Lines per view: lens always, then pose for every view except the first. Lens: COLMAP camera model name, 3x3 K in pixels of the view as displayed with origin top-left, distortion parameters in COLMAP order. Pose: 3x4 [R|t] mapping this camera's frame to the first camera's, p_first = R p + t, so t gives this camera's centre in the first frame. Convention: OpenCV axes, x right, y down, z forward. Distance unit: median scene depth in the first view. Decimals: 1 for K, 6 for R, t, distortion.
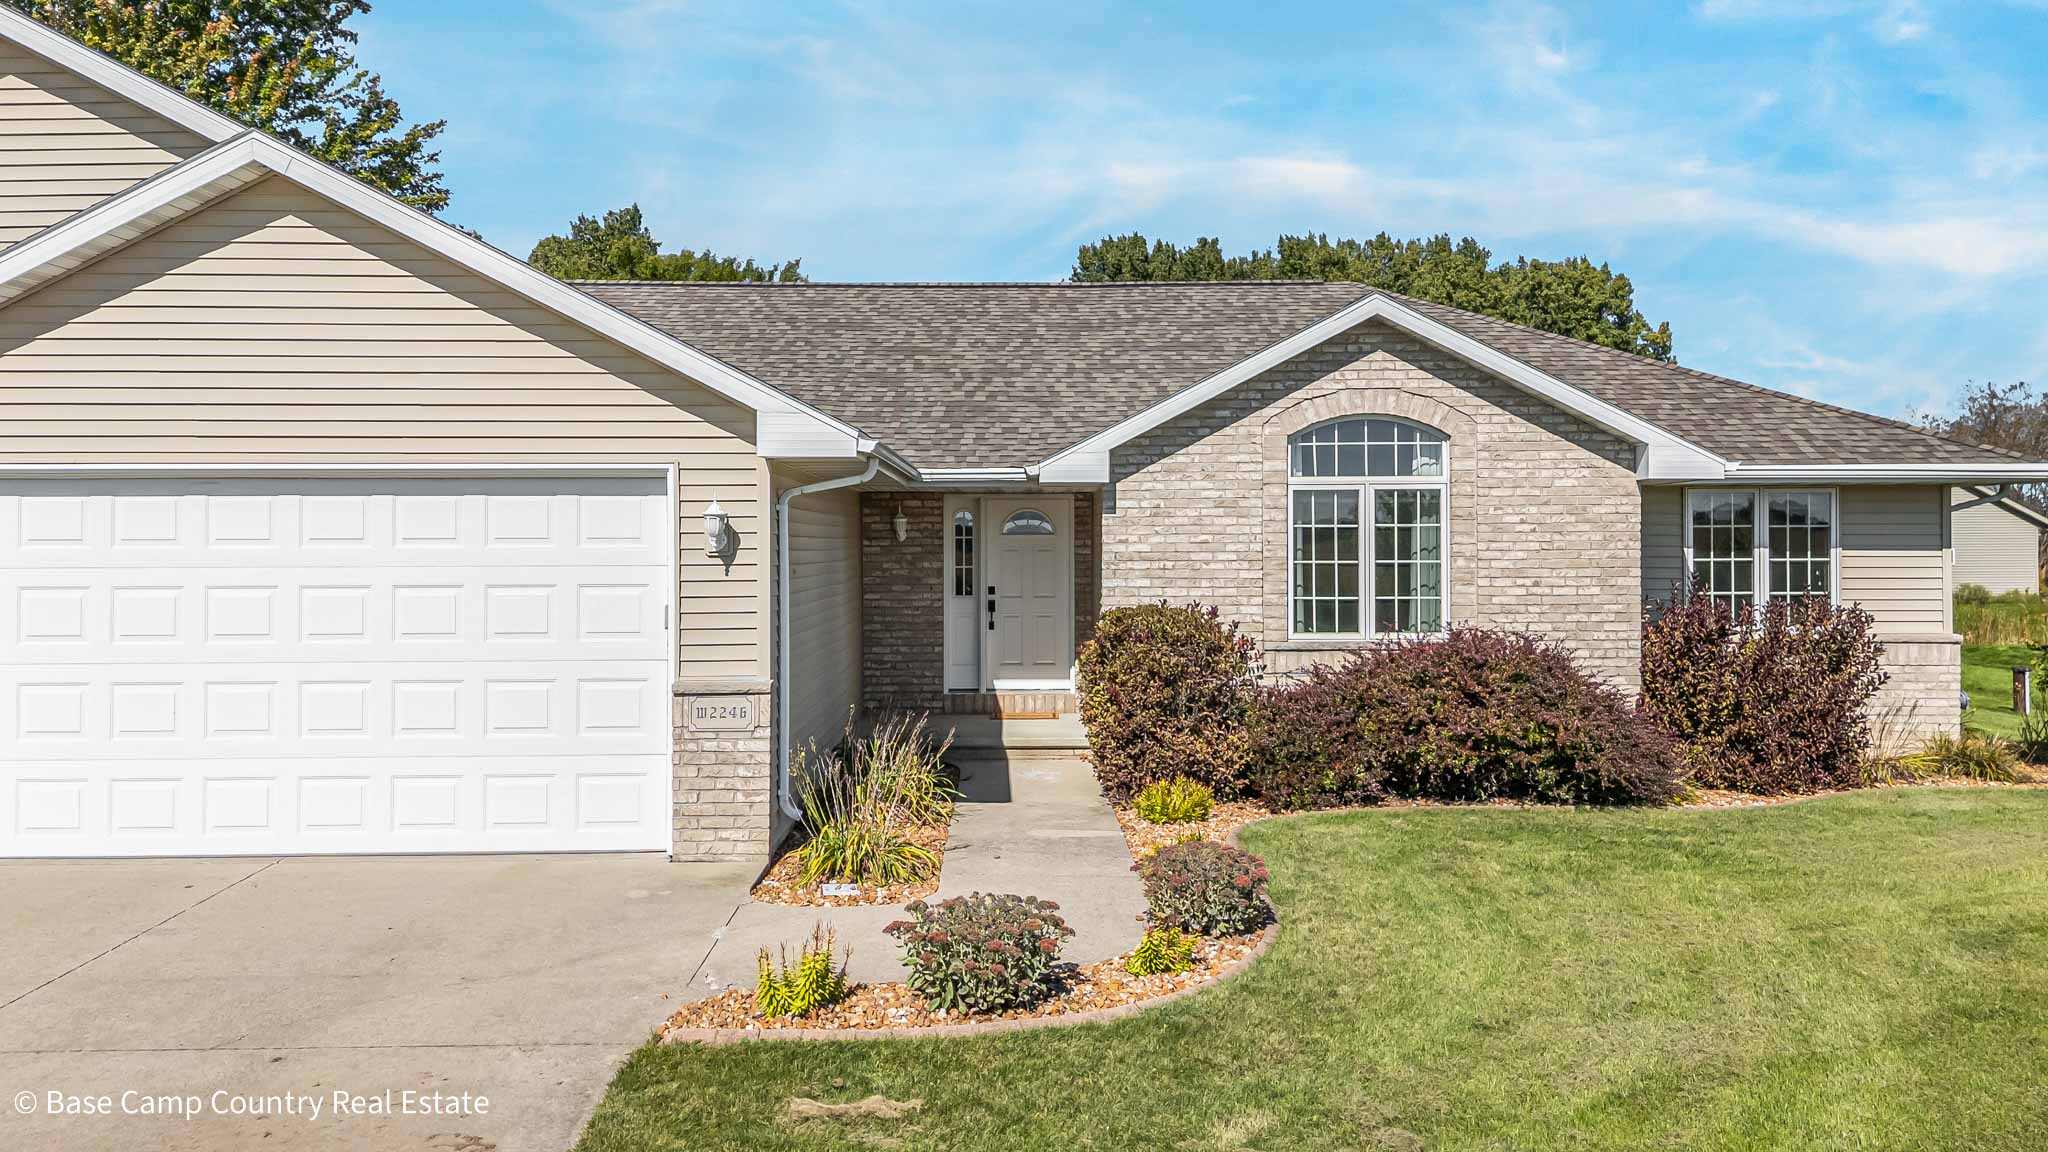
lens RADIAL K [[1473.3, 0, 1021.1], [0, 1473.3, 585.2], [0, 0, 1]] dist [0.102260, -0.113980]
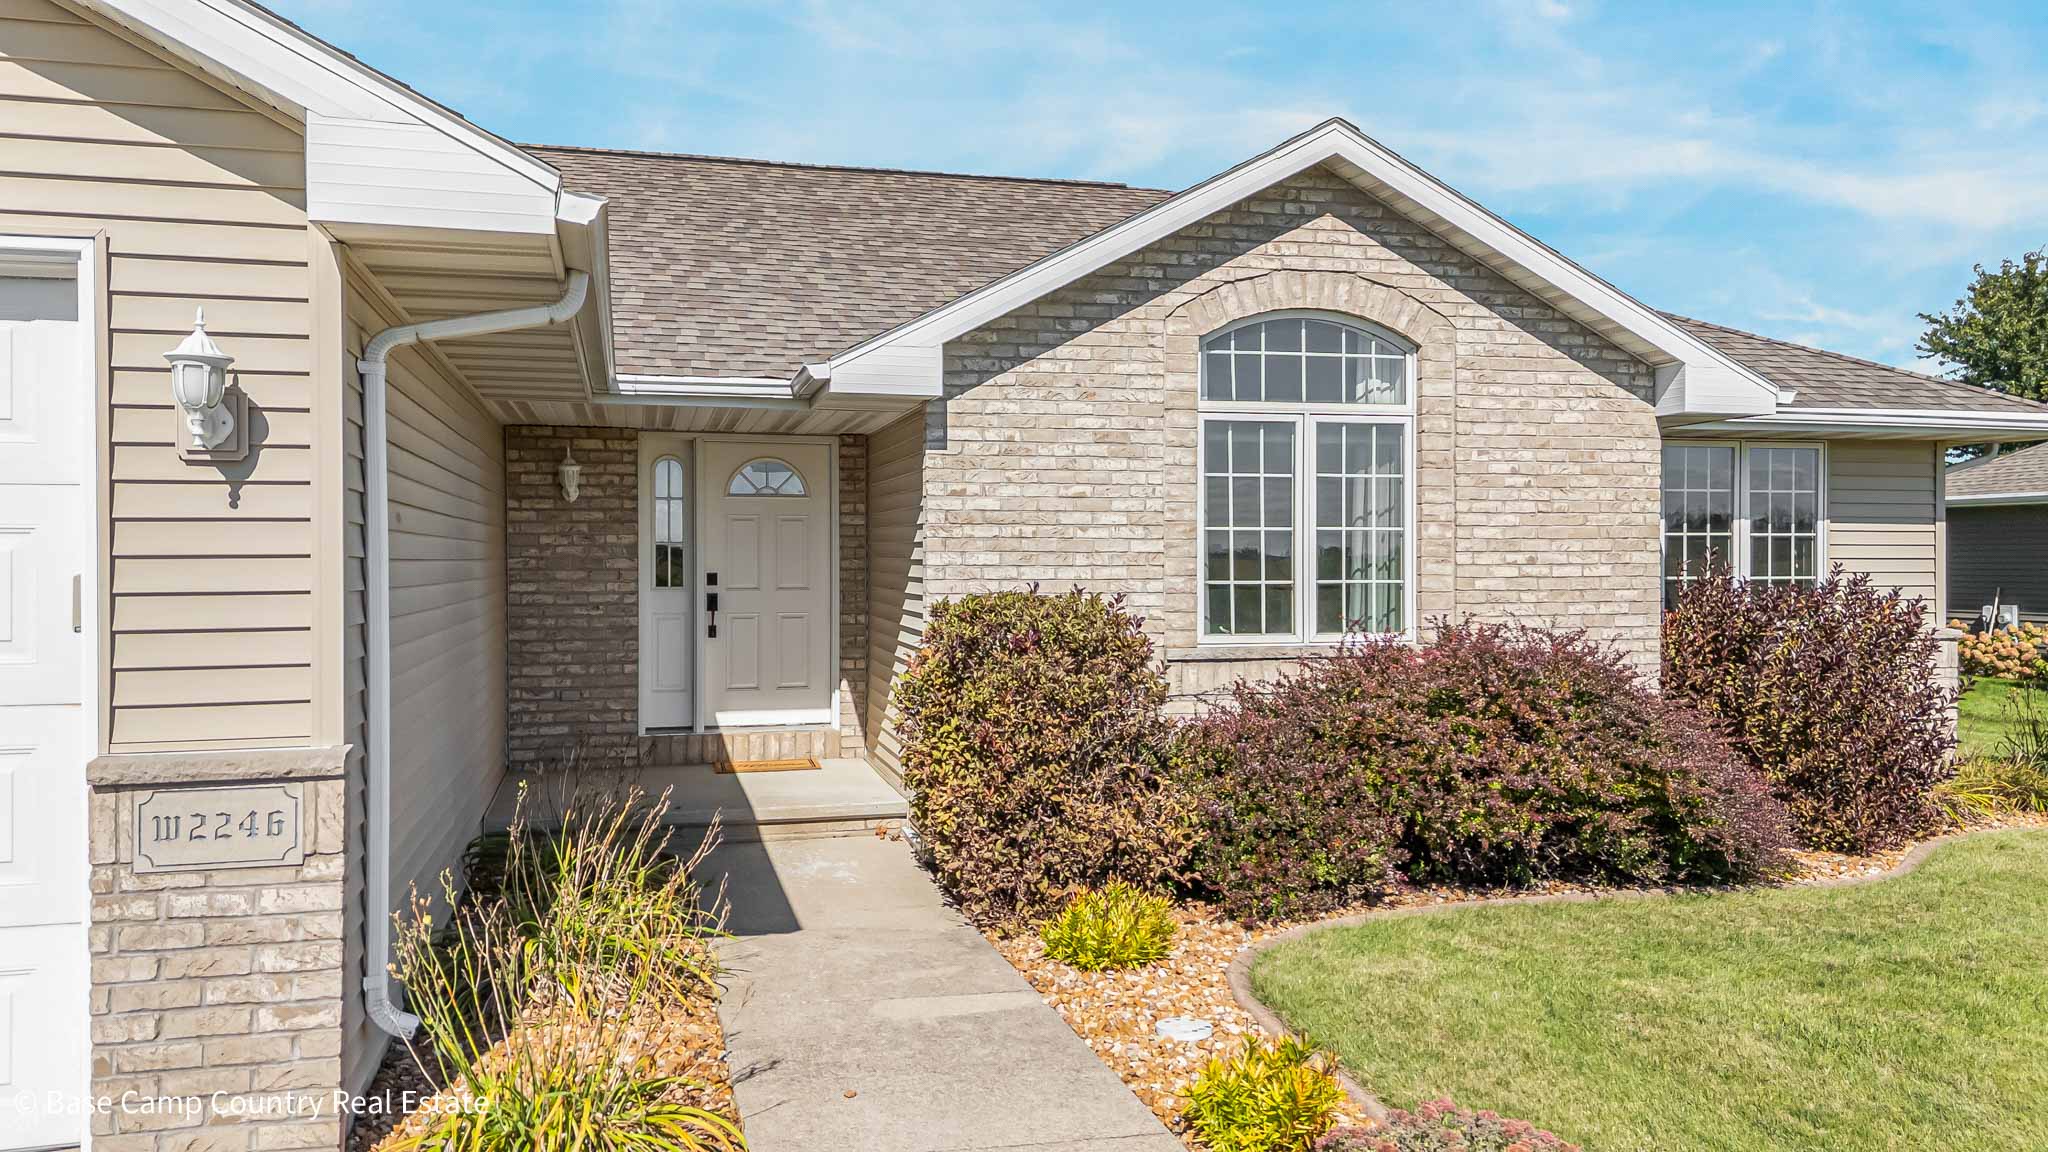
lens RADIAL K [[1473.3, 0, 1021.1], [0, 1473.3, 585.2], [0, 0, 1]] dist [0.102260, -0.113980]
pose [[0.968408, -0.002344, 0.249360, -0.062615], [0.004583, 0.999954, -0.008397, 0.015361], [-0.249329, 0.009275, 0.968375, 0.379305]]
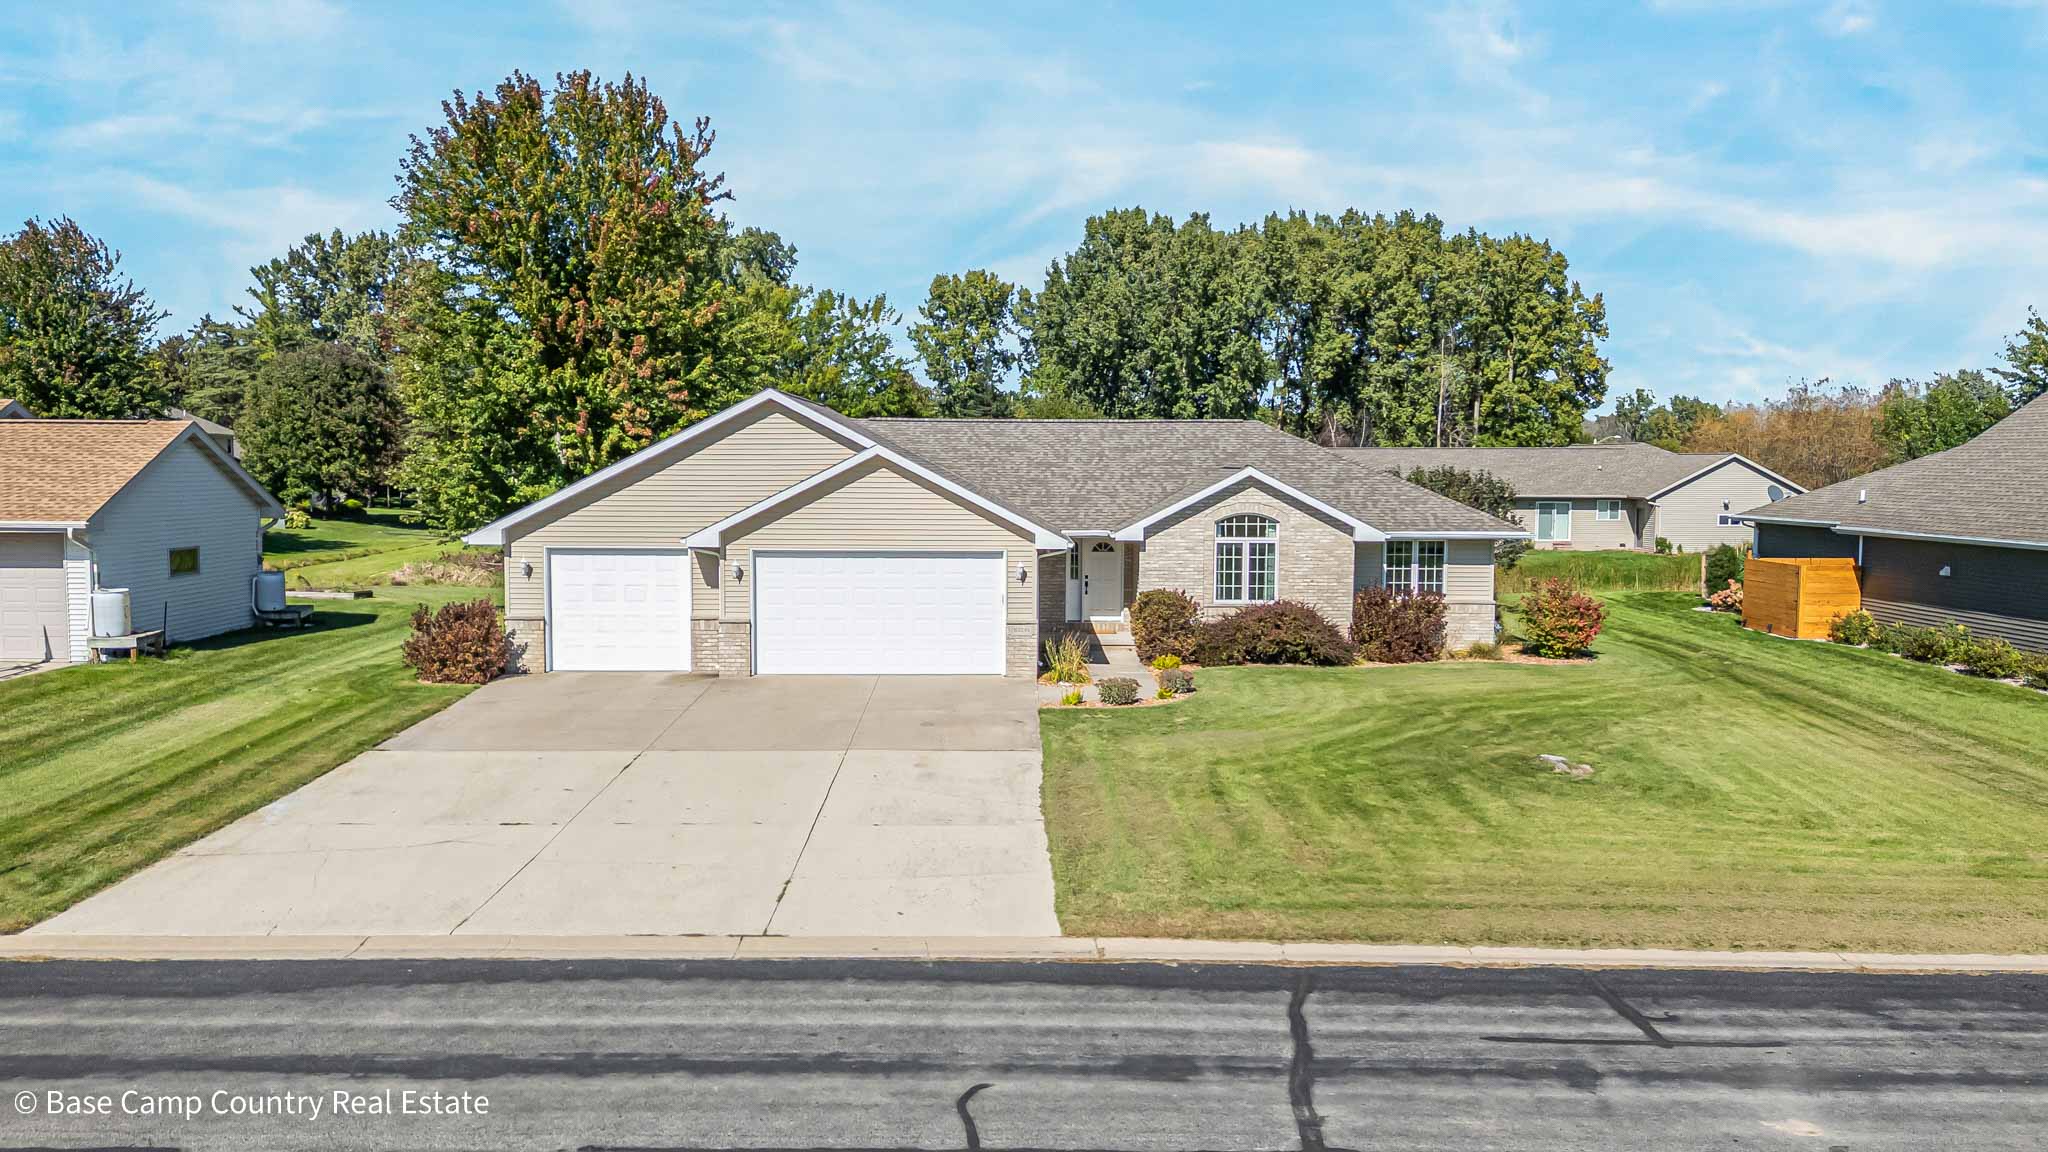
lens RADIAL K [[1533.5, 0, 915.0], [0, 1533.5, 614.8], [0, 0, 1]] dist [0.006261, -0.126984]
pose [[0.998294, 0.008320, -0.057791, -0.175555], [-0.003806, 0.996963, 0.077788, -0.143800], [0.058263, -0.077436, 0.995294, -1.631208]]
